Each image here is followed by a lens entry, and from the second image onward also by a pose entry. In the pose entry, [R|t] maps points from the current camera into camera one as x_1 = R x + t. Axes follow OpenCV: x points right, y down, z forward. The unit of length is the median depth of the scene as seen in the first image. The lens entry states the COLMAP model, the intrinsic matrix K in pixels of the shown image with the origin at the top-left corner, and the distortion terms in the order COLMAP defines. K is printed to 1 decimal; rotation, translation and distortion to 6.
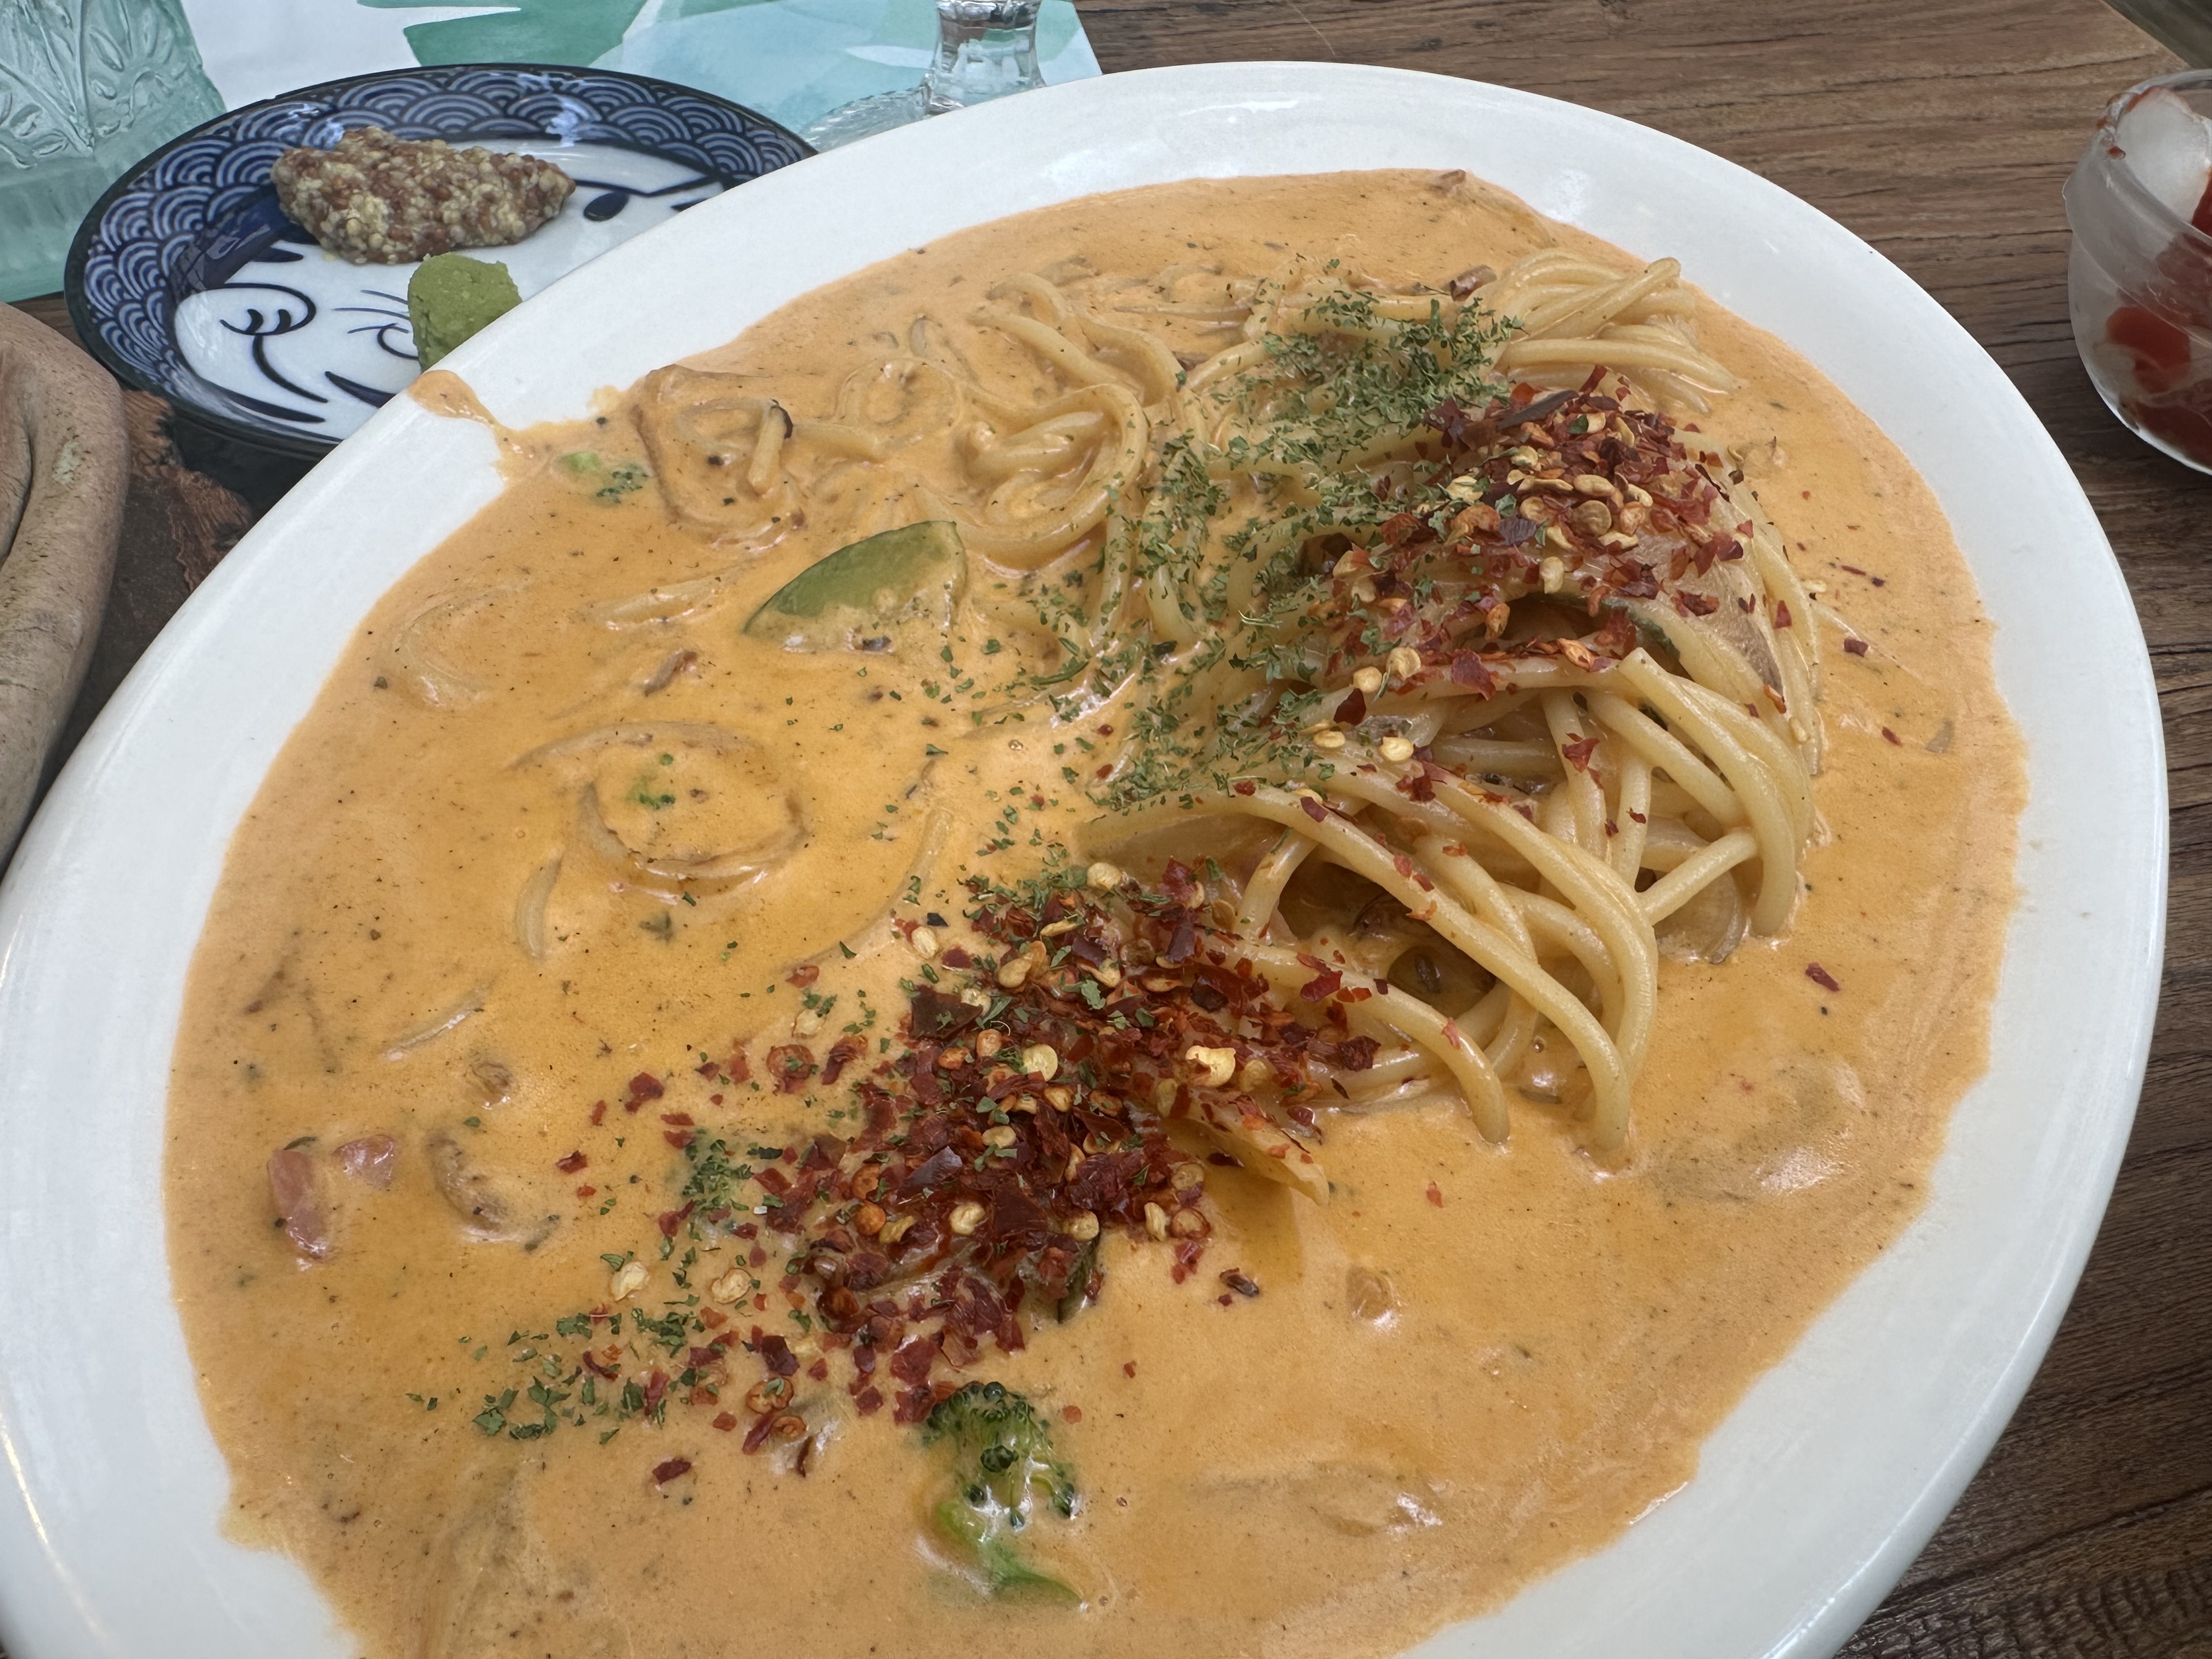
lens RADIAL K [[1531.5, 0, 1099.7], [0, 1531.5, 918.2], [0, 0, 1]] dist [-0.002408, -0.006154]
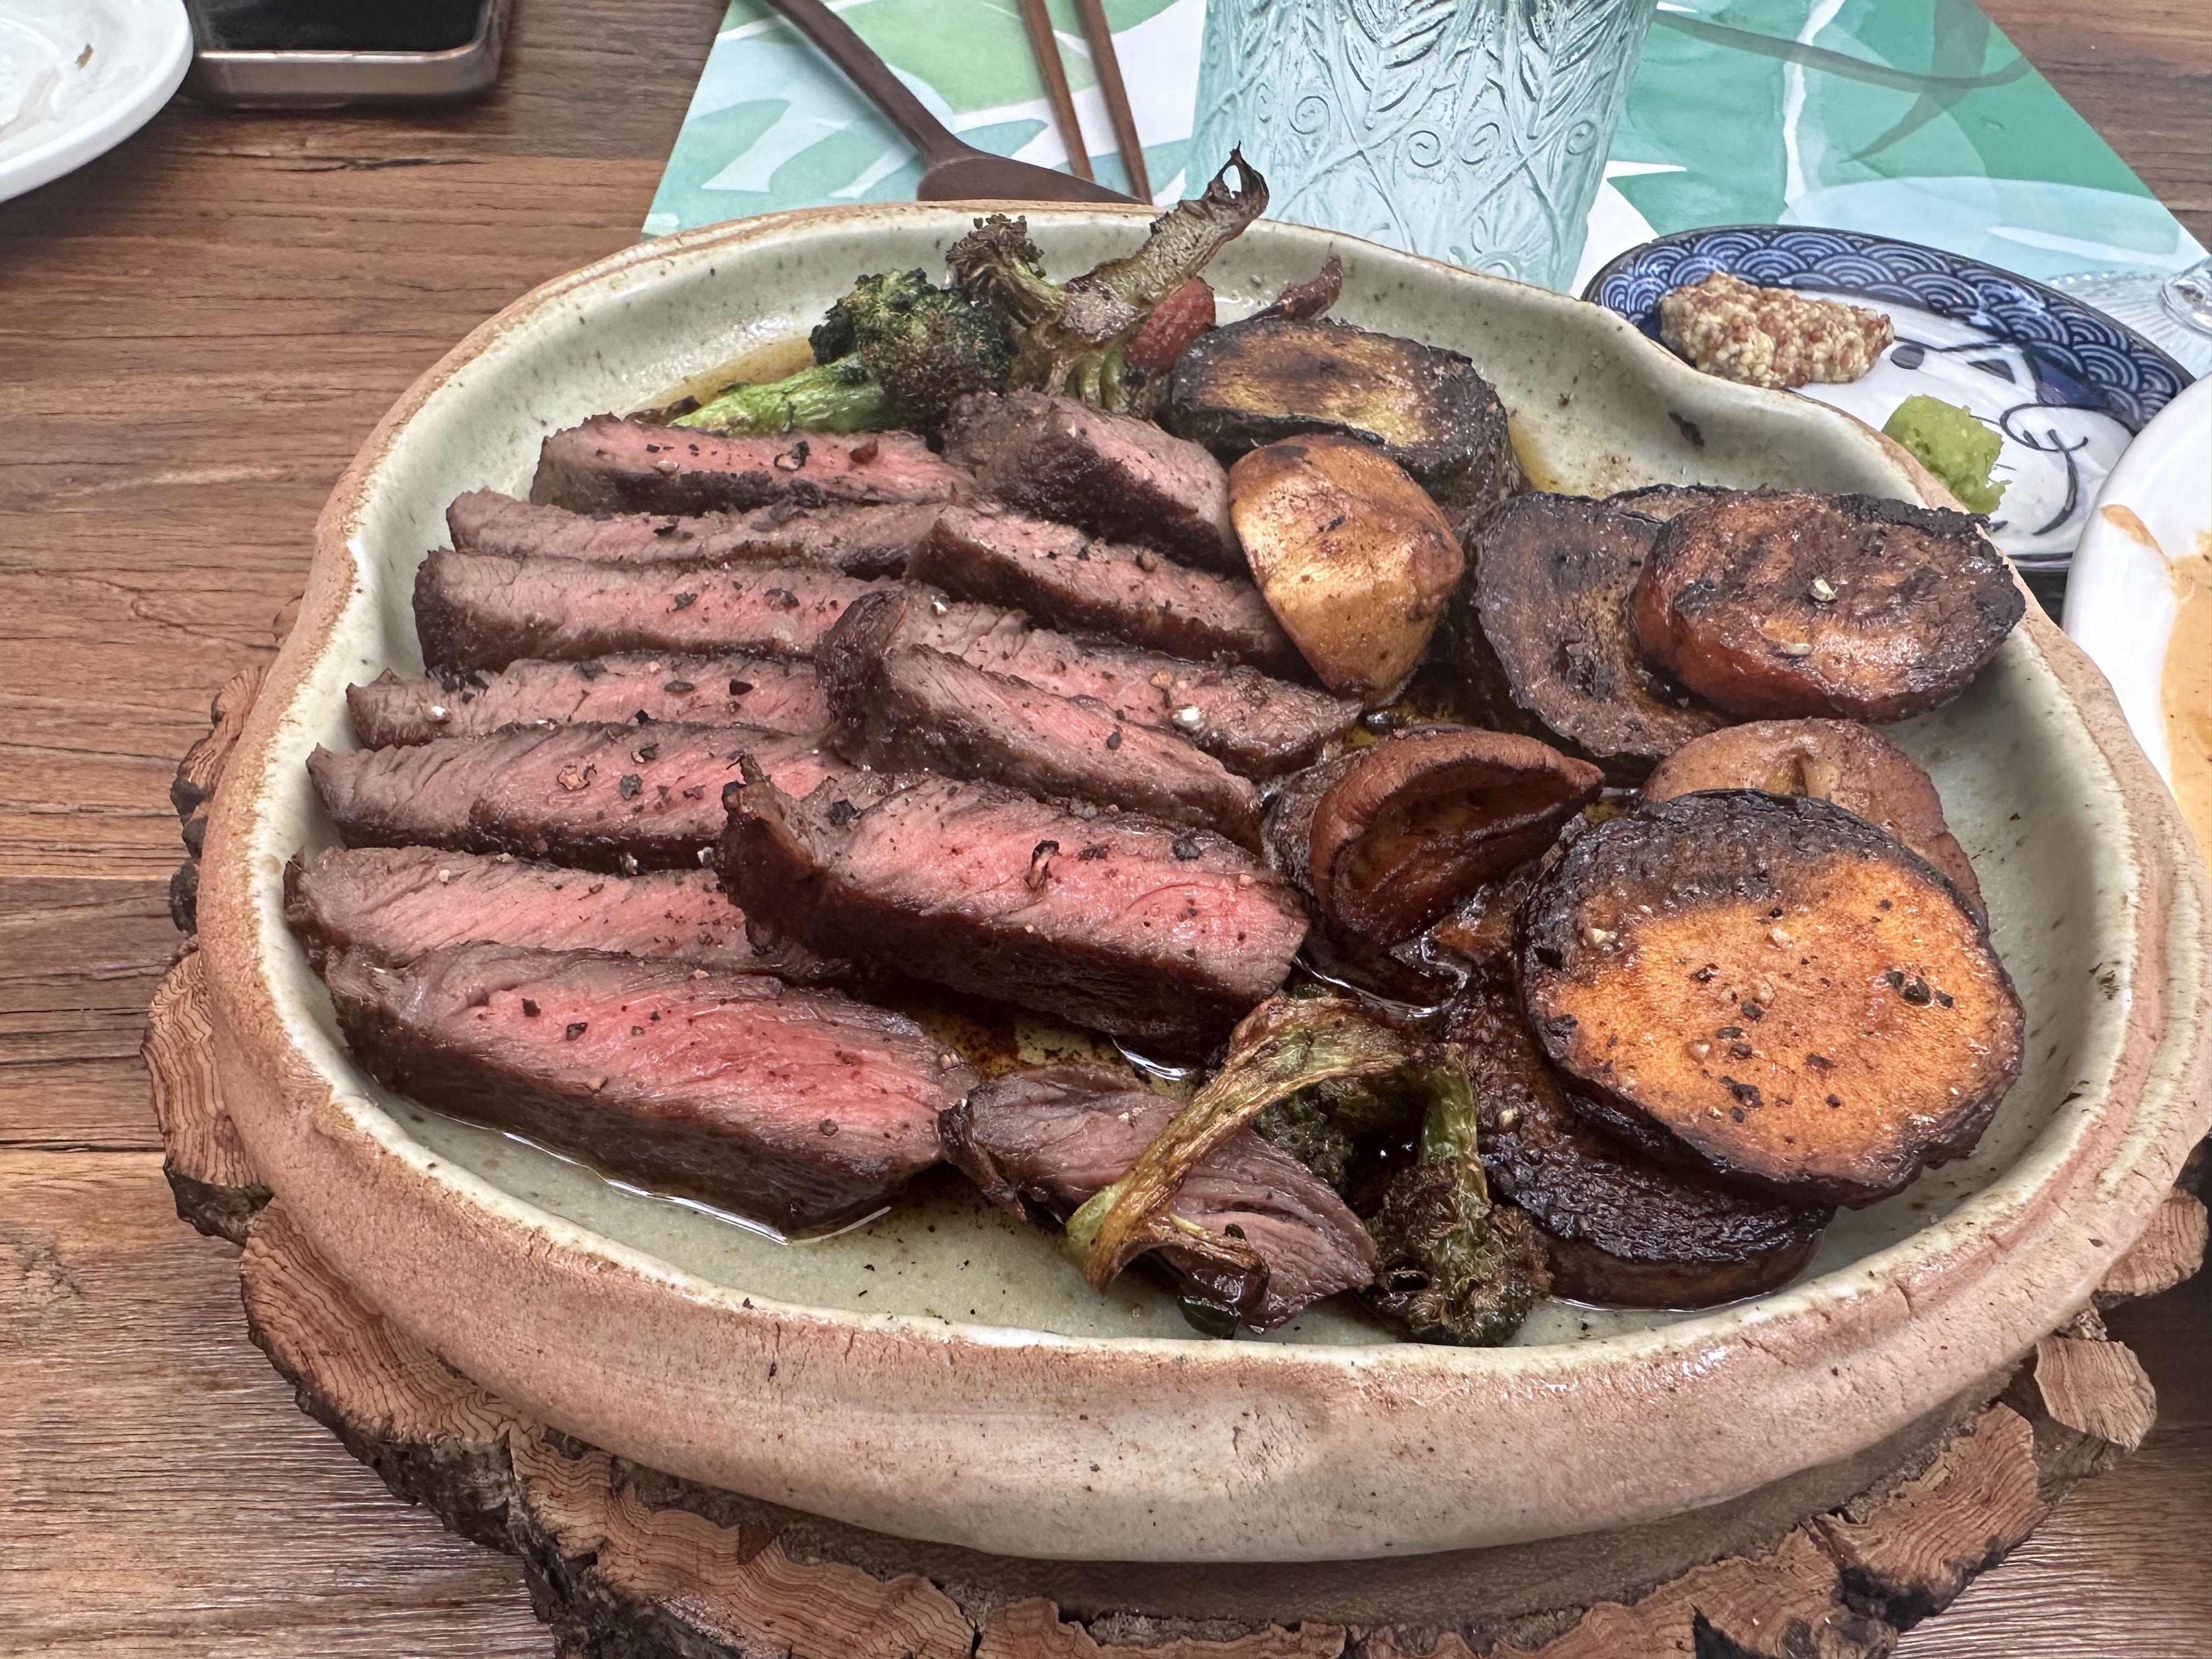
lens RADIAL K [[1547.7, 0, 1107.0], [0, 1547.7, 930.8], [0, 0, 1]] dist [-0.004011, -0.001320]
pose [[0.981965, 0.141819, -0.125025, -1.276810], [-0.148464, 0.987871, -0.045488, 0.186816], [0.117057, 0.063229, 0.991110, -0.352770]]
